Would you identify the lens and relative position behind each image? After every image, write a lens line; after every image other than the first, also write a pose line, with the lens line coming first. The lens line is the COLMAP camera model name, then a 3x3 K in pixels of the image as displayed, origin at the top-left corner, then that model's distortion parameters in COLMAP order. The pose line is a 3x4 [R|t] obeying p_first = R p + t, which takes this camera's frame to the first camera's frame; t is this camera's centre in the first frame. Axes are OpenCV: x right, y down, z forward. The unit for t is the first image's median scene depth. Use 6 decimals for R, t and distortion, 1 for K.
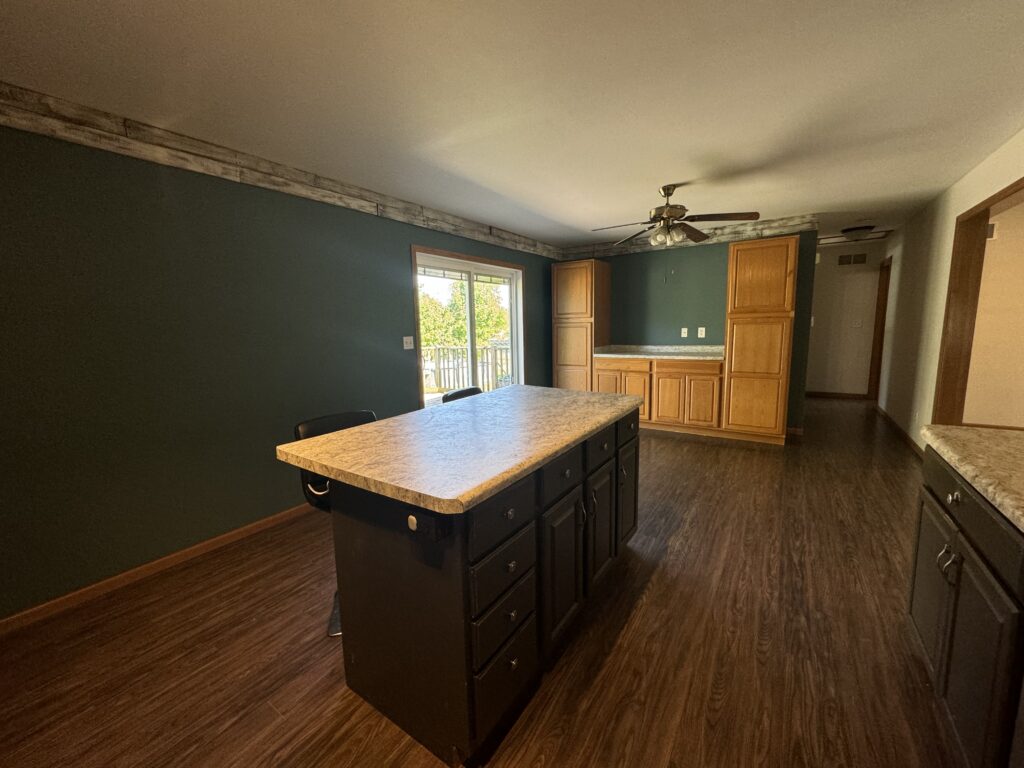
lens RADIAL K [[412.2, 0, 511.1], [0, 412.2, 380.5], [0, 0, 1]] dist [-0.001015, -0.000107]
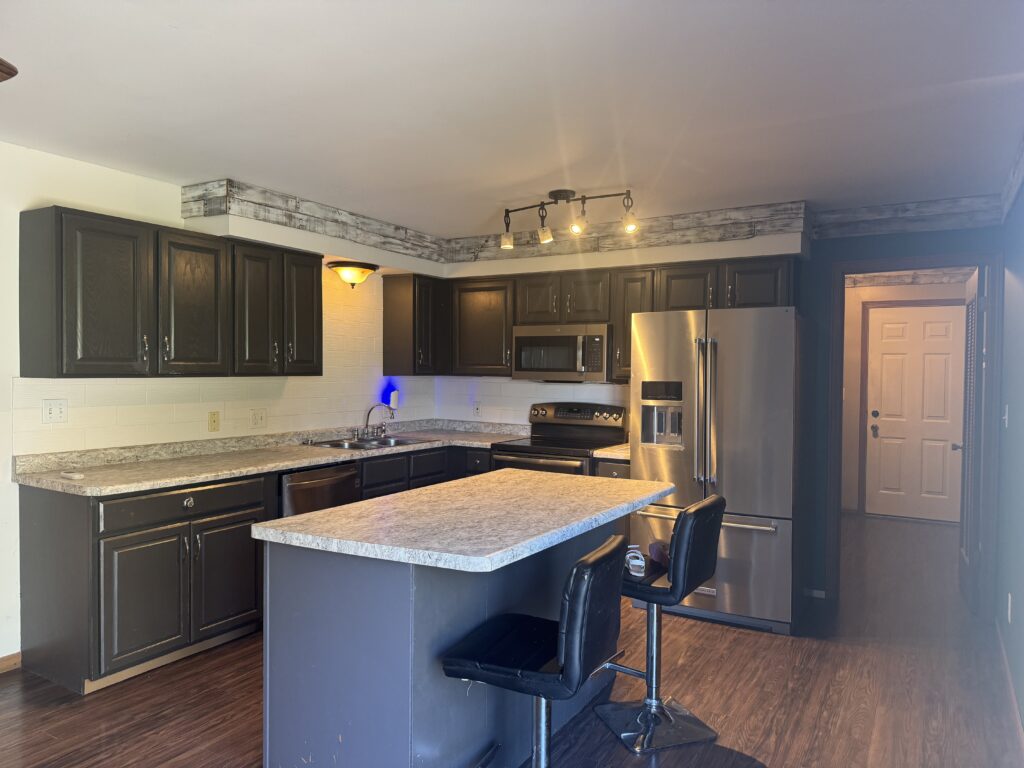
lens RADIAL K [[716.3, 0, 512.8], [0, 716.3, 381.0], [0, 0, 1]] dist [0.001162, 0.000308]
pose [[-0.997554, 0.019797, -0.067040, 0.028568], [0.008550, 0.986414, 0.164058, -0.403025], [0.069377, 0.163083, -0.984170, 2.494350]]
